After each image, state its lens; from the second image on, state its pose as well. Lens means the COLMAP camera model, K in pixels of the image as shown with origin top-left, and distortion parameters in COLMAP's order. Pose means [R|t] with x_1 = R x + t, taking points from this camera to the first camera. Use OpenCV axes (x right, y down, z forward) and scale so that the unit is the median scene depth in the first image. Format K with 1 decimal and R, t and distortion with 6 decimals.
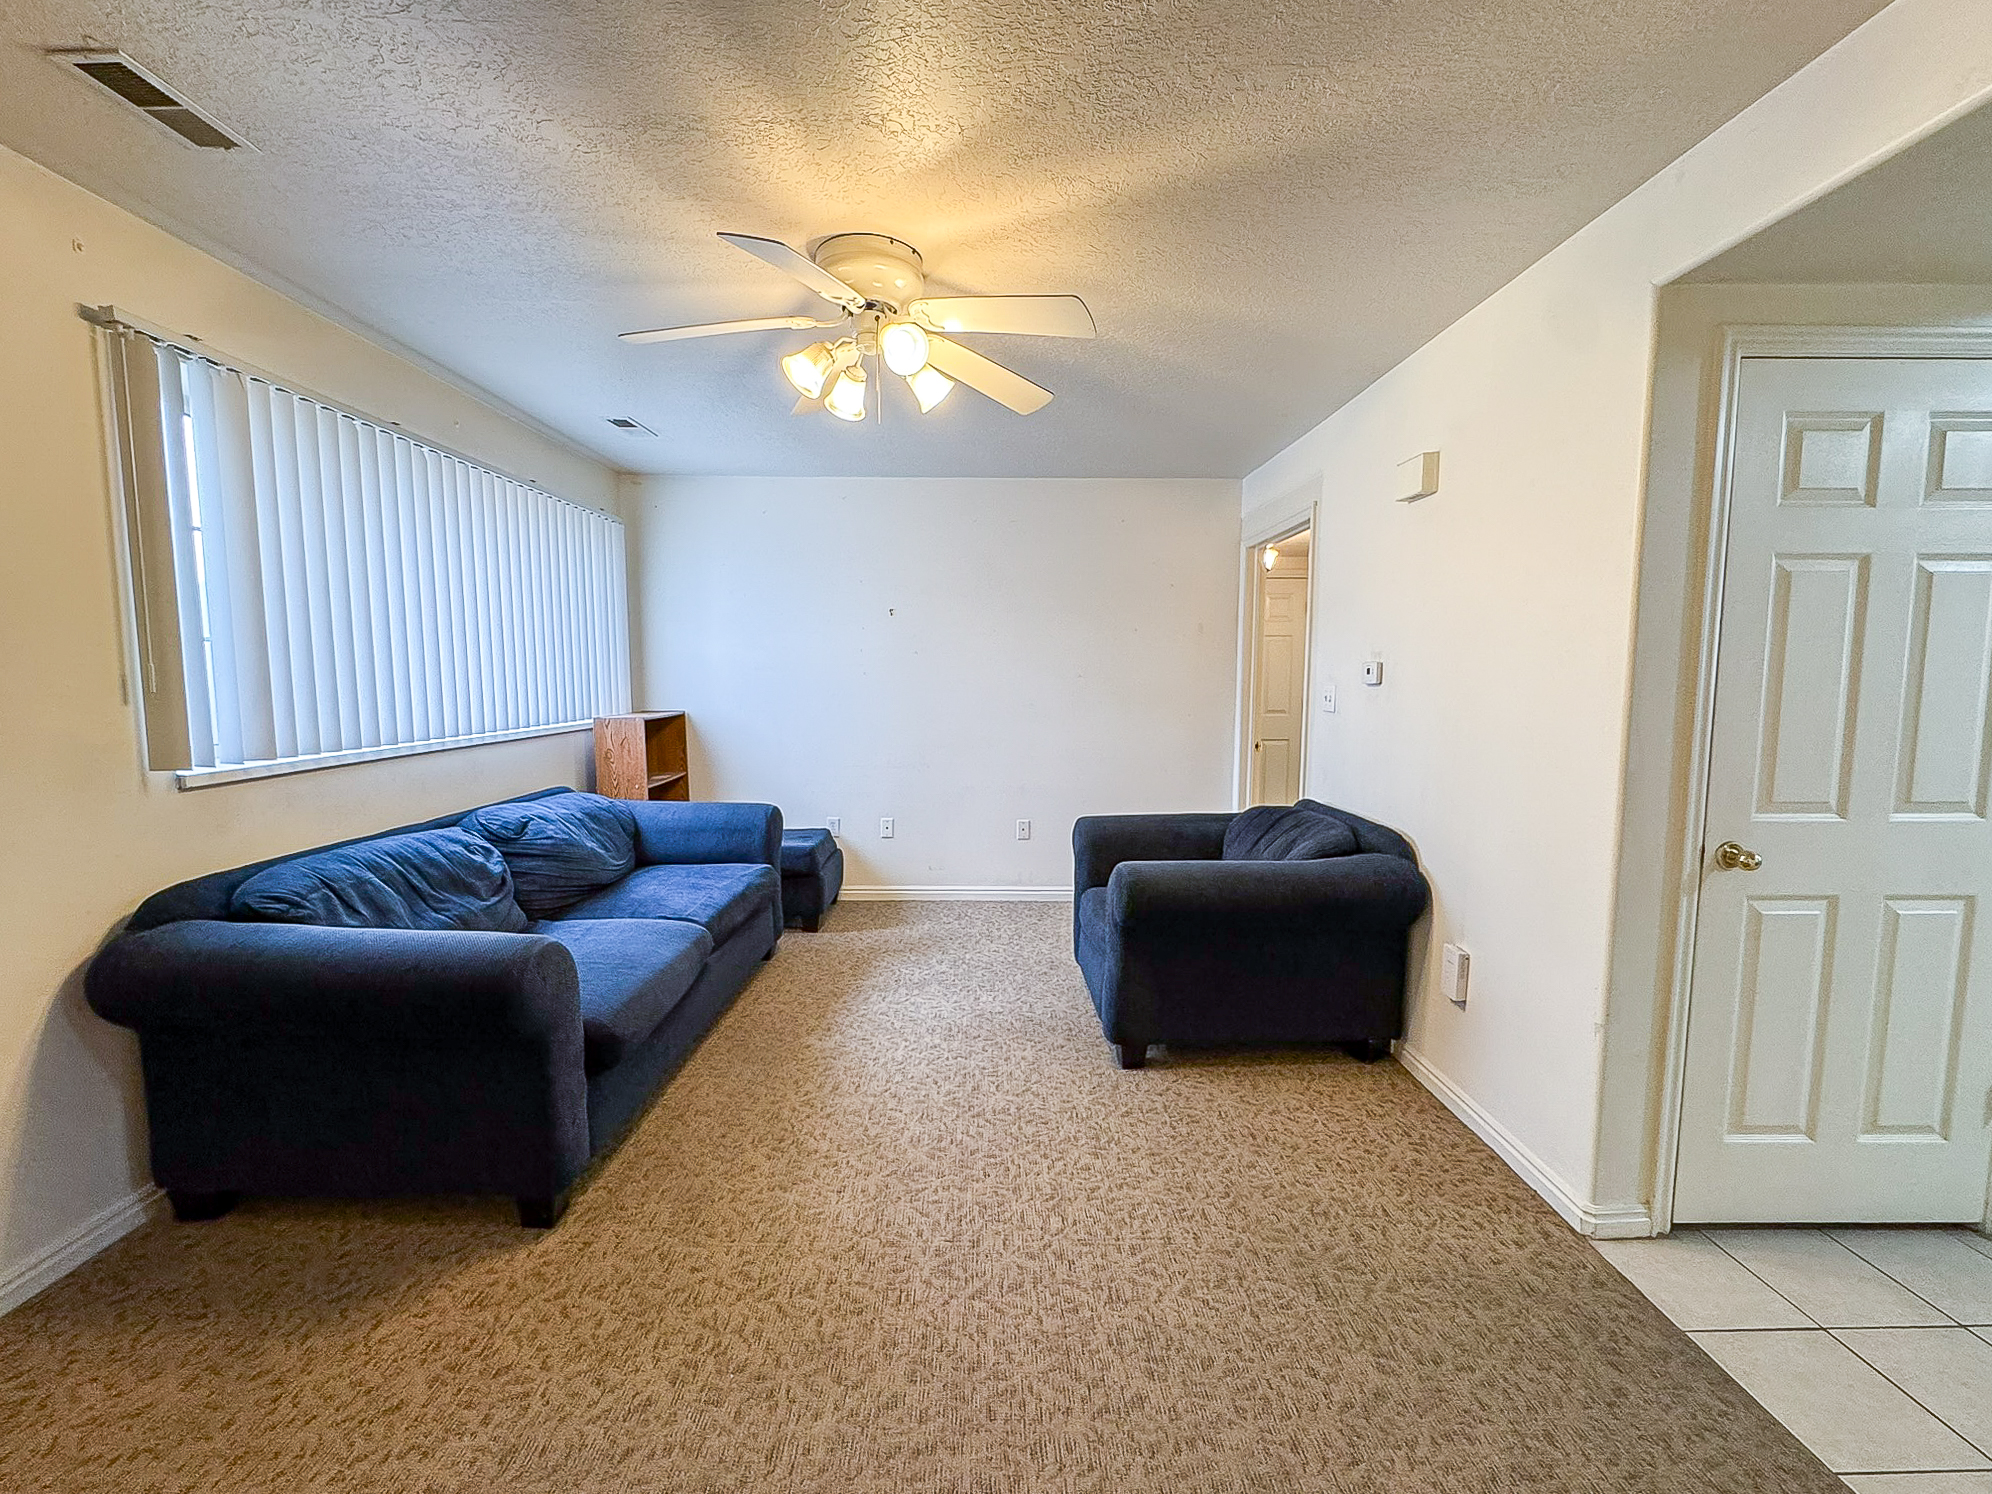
lens RADIAL K [[820.9, 0, 996.0], [0, 820.9, 747.0], [0, 0, 1]] dist [-0.001672, 0.000146]
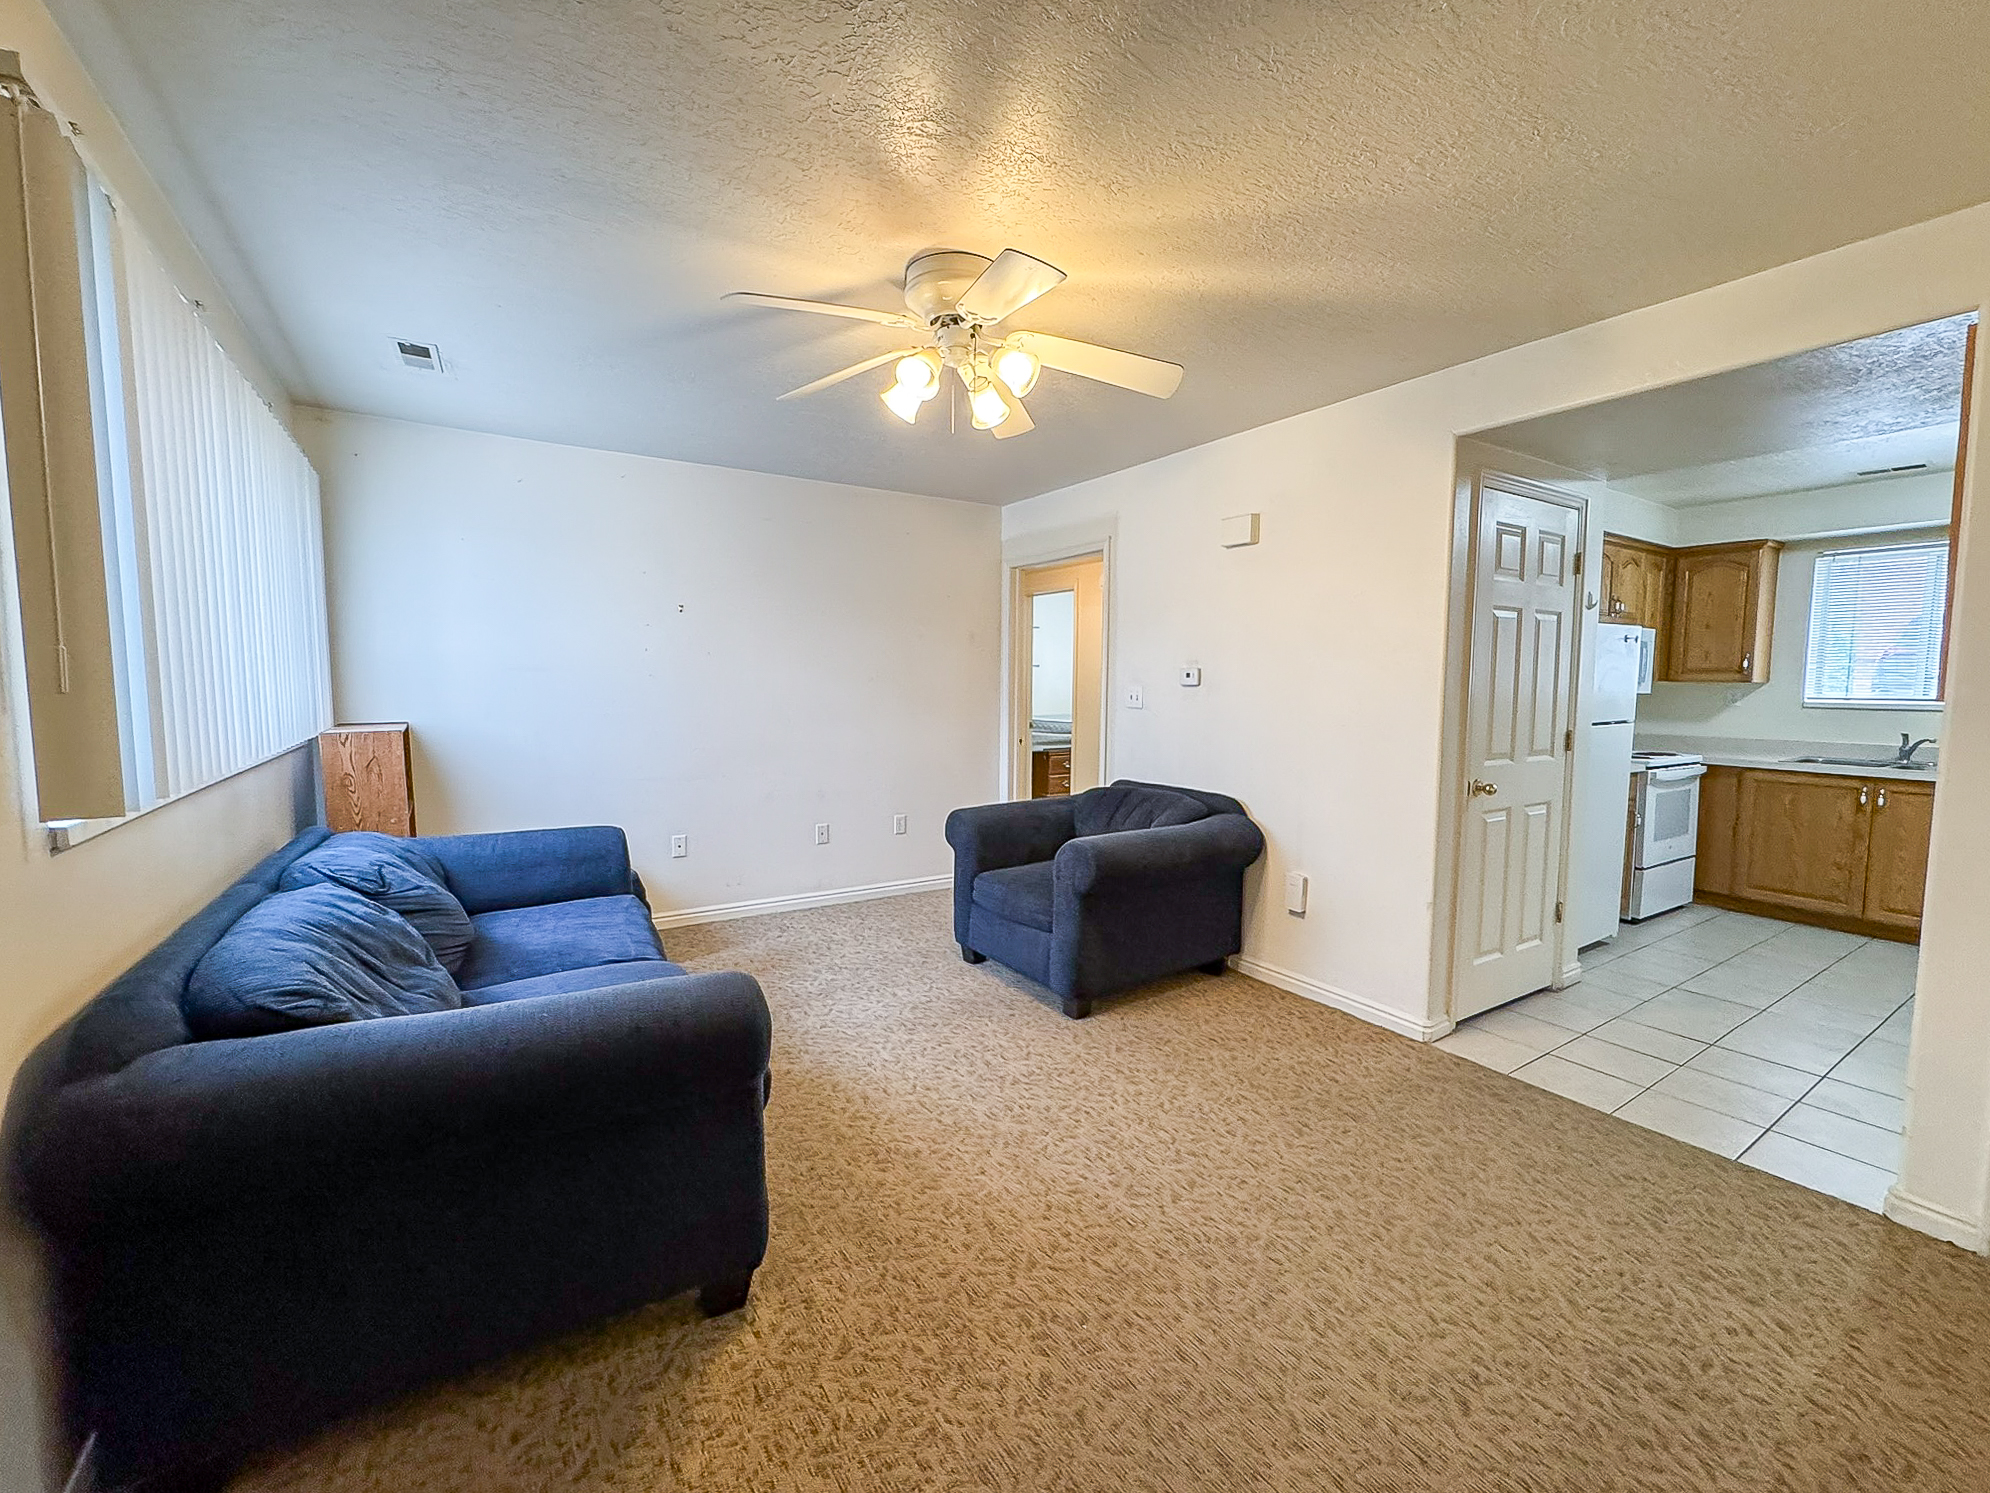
lens RADIAL K [[820.1, 0, 995.0], [0, 820.1, 746.5], [0, 0, 1]] dist [-0.001672, 0.000146]
pose [[0.848881, -0.039181, 0.527130, -0.577666], [0.044225, 0.999017, 0.003035, 0.002087], [-0.526730, 0.020736, 0.849779, 0.083858]]
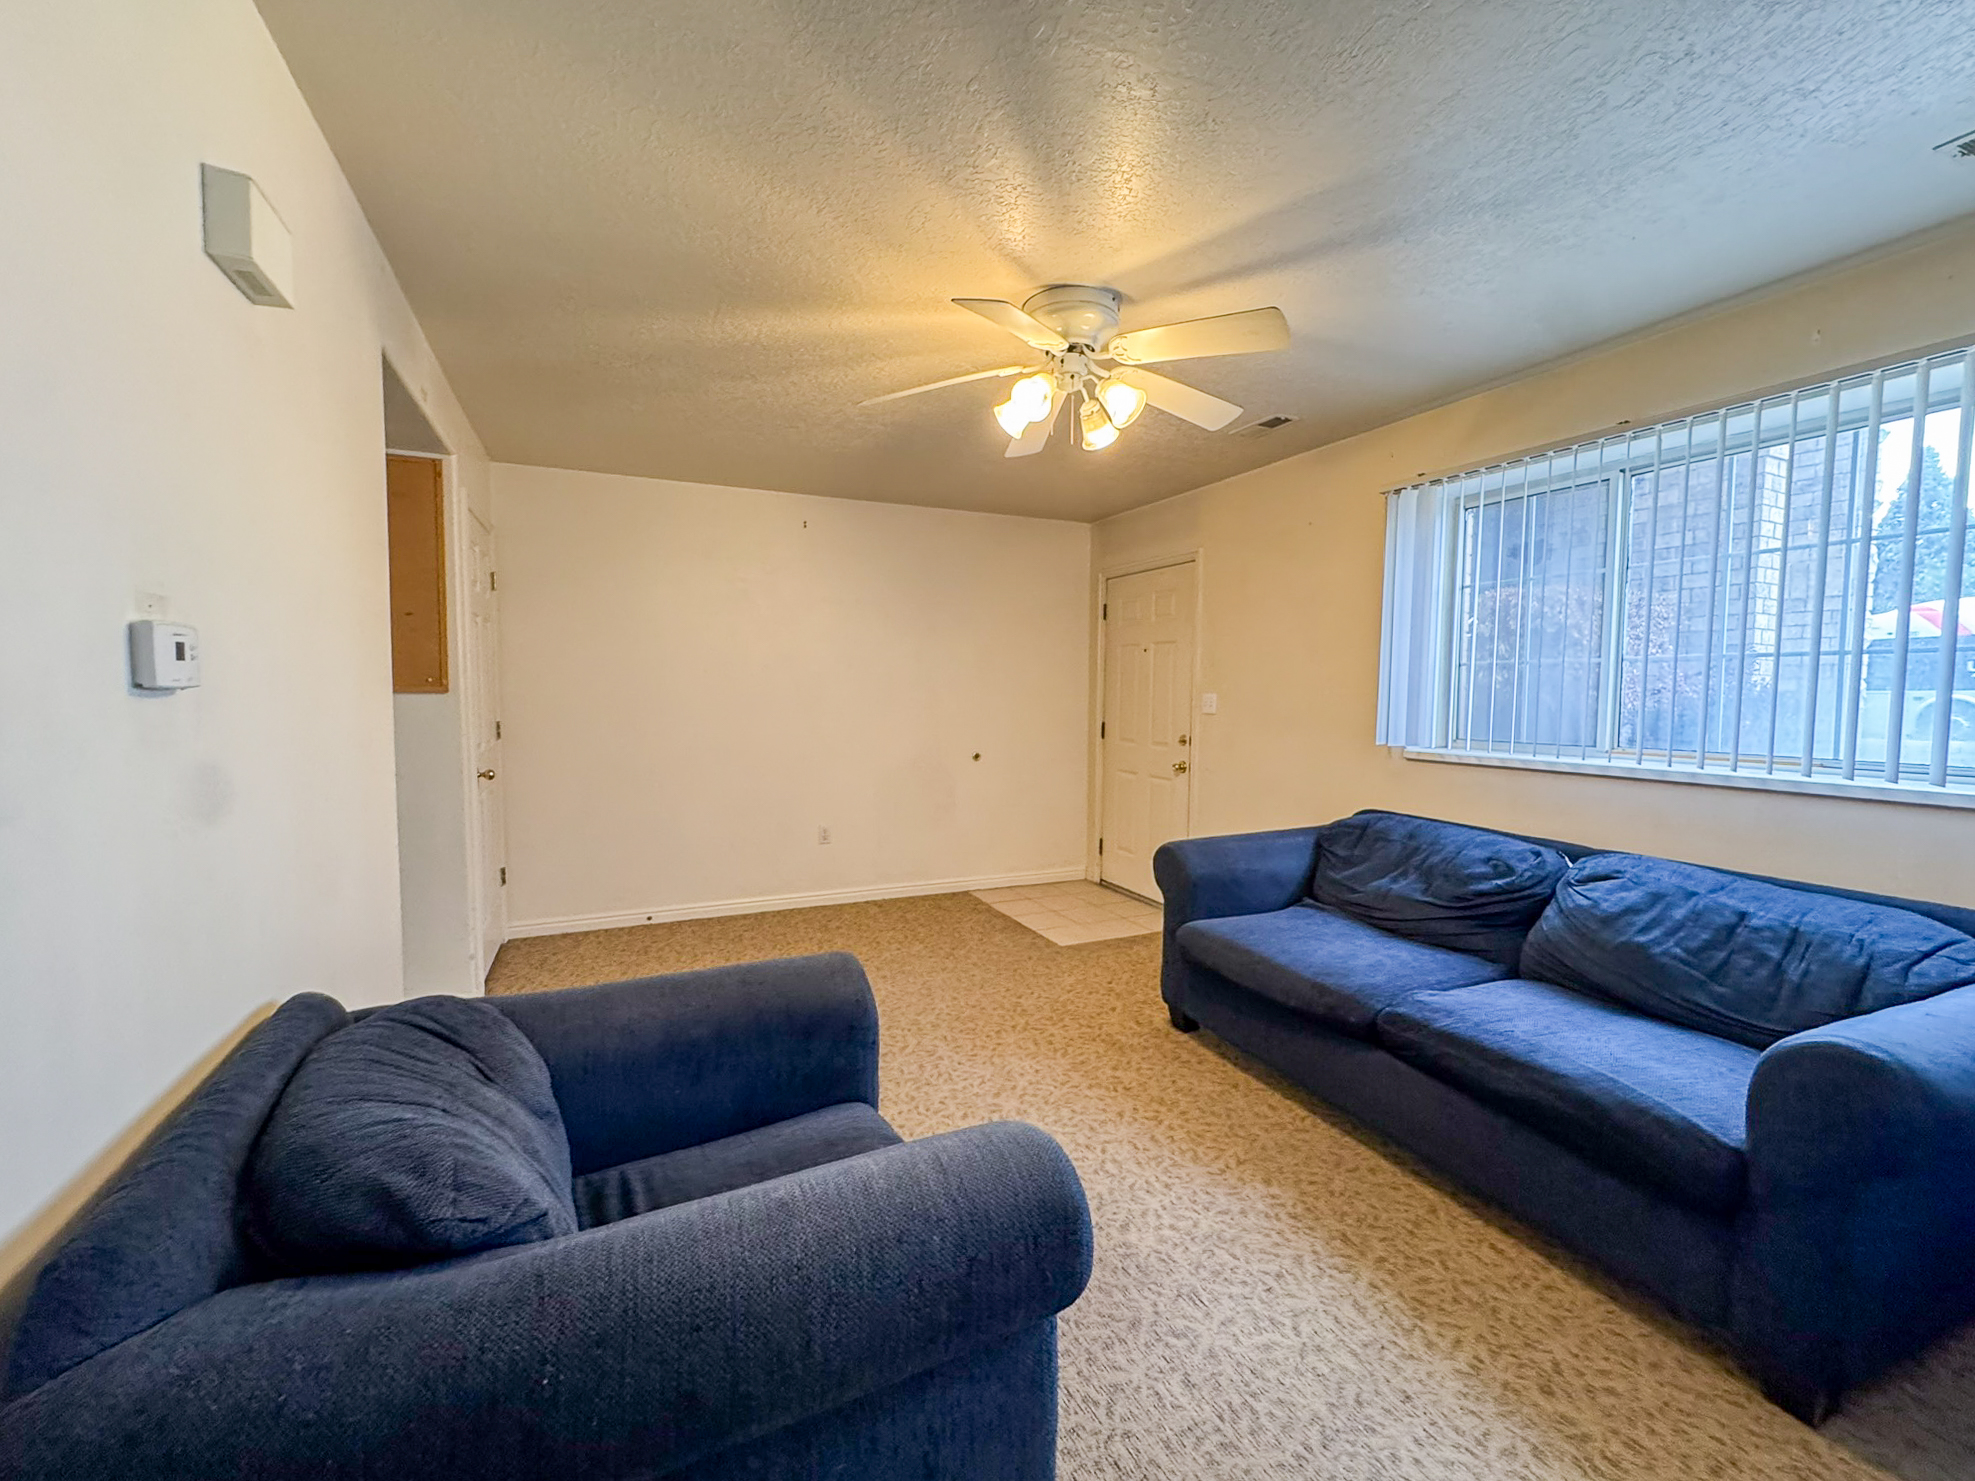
lens RADIAL K [[826.1, 0, 987.5], [0, 826.1, 740.5], [0, 0, 1]] dist [-0.002008, 0.000281]
pose [[-0.915320, 0.014584, -0.402462, 0.340671], [-0.047887, 0.988313, 0.144724, -0.144738], [0.399869, 0.151741, -0.903924, 1.726379]]
